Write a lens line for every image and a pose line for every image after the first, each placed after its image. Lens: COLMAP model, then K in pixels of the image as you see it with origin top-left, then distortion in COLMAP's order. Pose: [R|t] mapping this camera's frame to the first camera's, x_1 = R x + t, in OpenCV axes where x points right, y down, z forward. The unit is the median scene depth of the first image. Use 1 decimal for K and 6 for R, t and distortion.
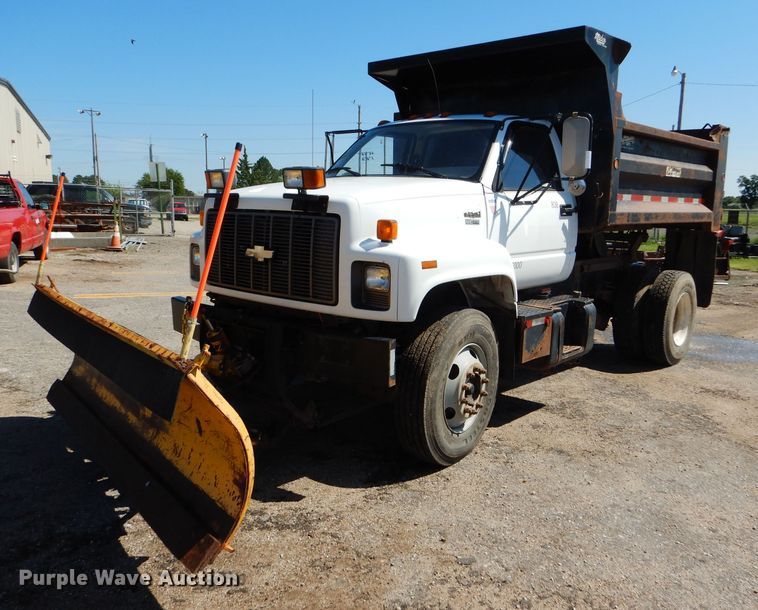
lens RADIAL K [[659.9, 0, 402.5], [0, 659.9, 310.7], [0, 0, 1]] dist [0.013023, -0.007837]
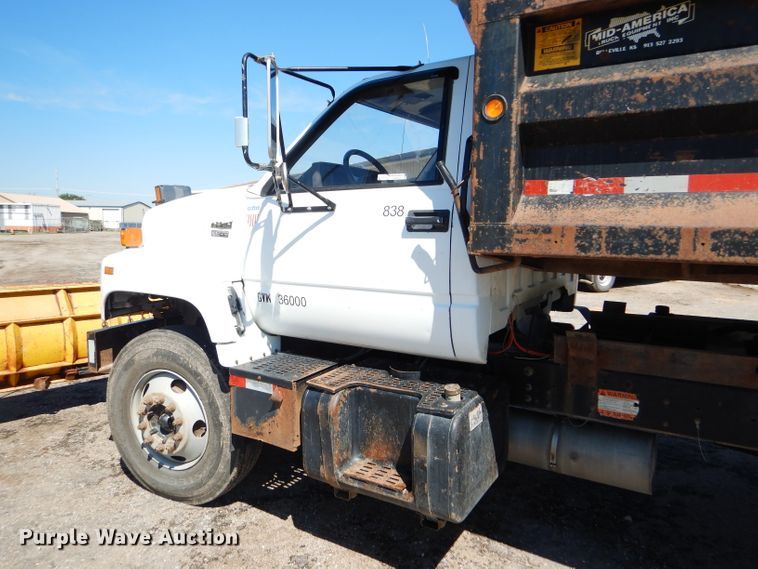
lens RADIAL K [[542.2, 0, 377.1], [0, 542.2, 280.8], [0, 0, 1]] dist [0.009025, -0.000980]
pose [[0.150428, 0.091479, -0.984380, 0.703369], [-0.166716, 0.983797, 0.065948, -0.134212], [0.974463, 0.154191, 0.163242, 0.948781]]
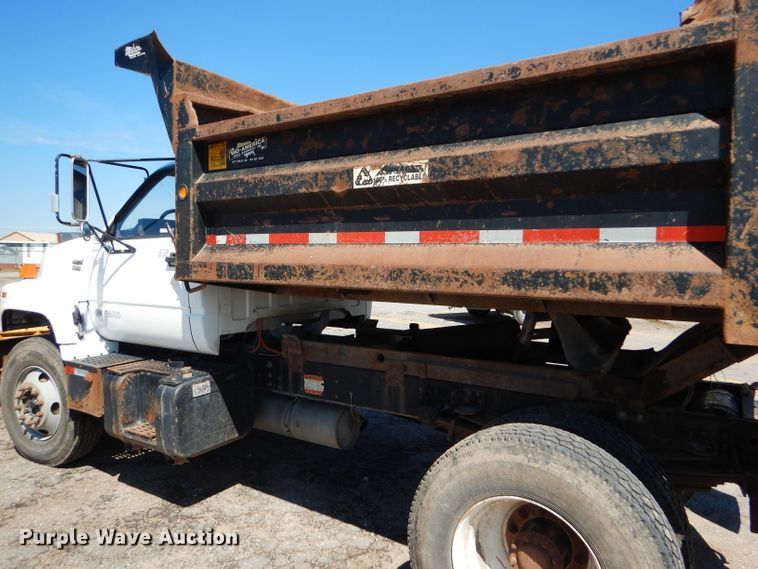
lens RADIAL K [[542.2, 0, 376.8], [0, 542.2, 279.6], [0, 0, 1]] dist [0.009025, -0.000980]
pose [[0.122415, 0.020674, -0.992264, 0.976951], [-0.170015, 0.985441, -0.000443, -0.178108], [0.977809, 0.168754, 0.124148, 1.220863]]
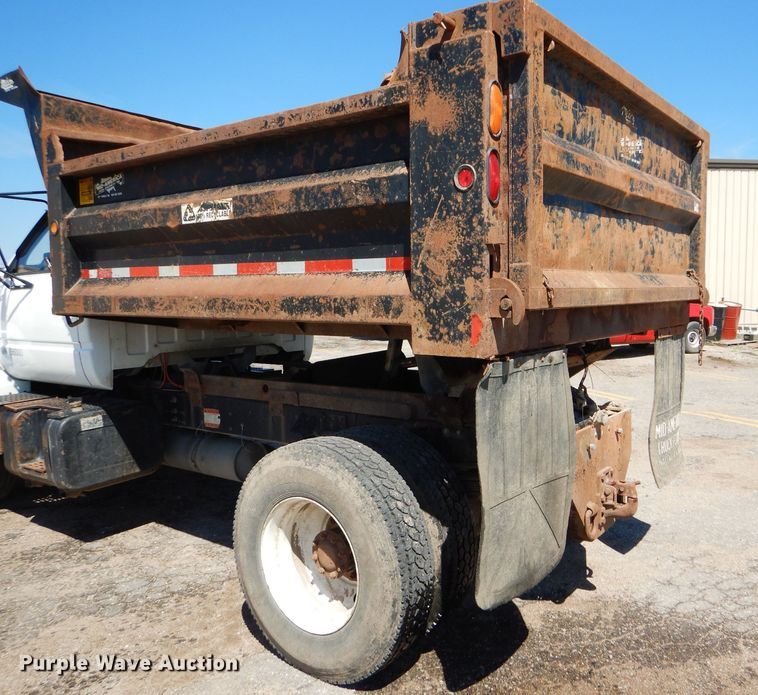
lens RADIAL K [[661.8, 0, 458.4], [0, 661.8, 342.2], [0, 0, 1]] dist [0.016761, -0.006732]
pose [[0.125437, 0.053886, -0.990637, 1.156761], [-0.154468, 0.987407, 0.034151, -0.205799], [0.980003, 0.148738, 0.132182, 1.436005]]
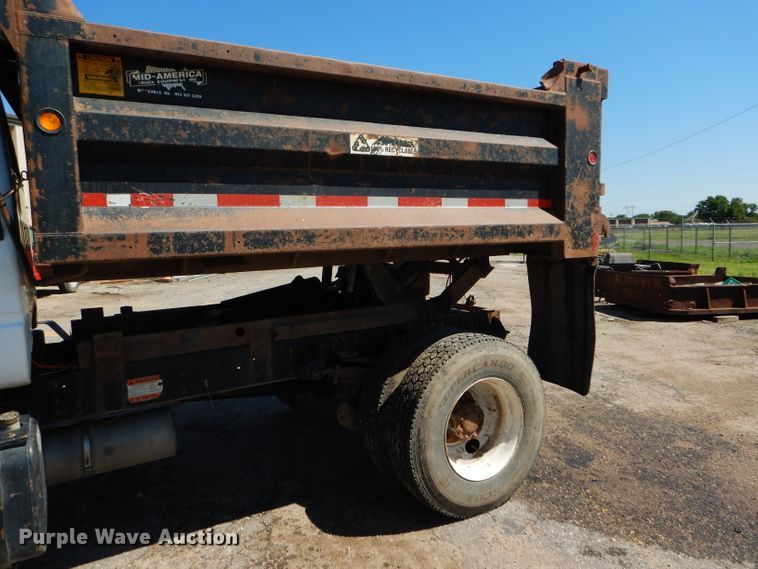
lens RADIAL K [[542.2, 0, 376.3], [0, 542.2, 279.0], [0, 0, 1]] dist [0.009025, -0.000980]
pose [[0.949584, -0.016682, -0.313069, 0.673346], [-0.006699, 0.997276, -0.073460, -0.102952], [0.313441, 0.071854, 0.946885, 0.790723]]
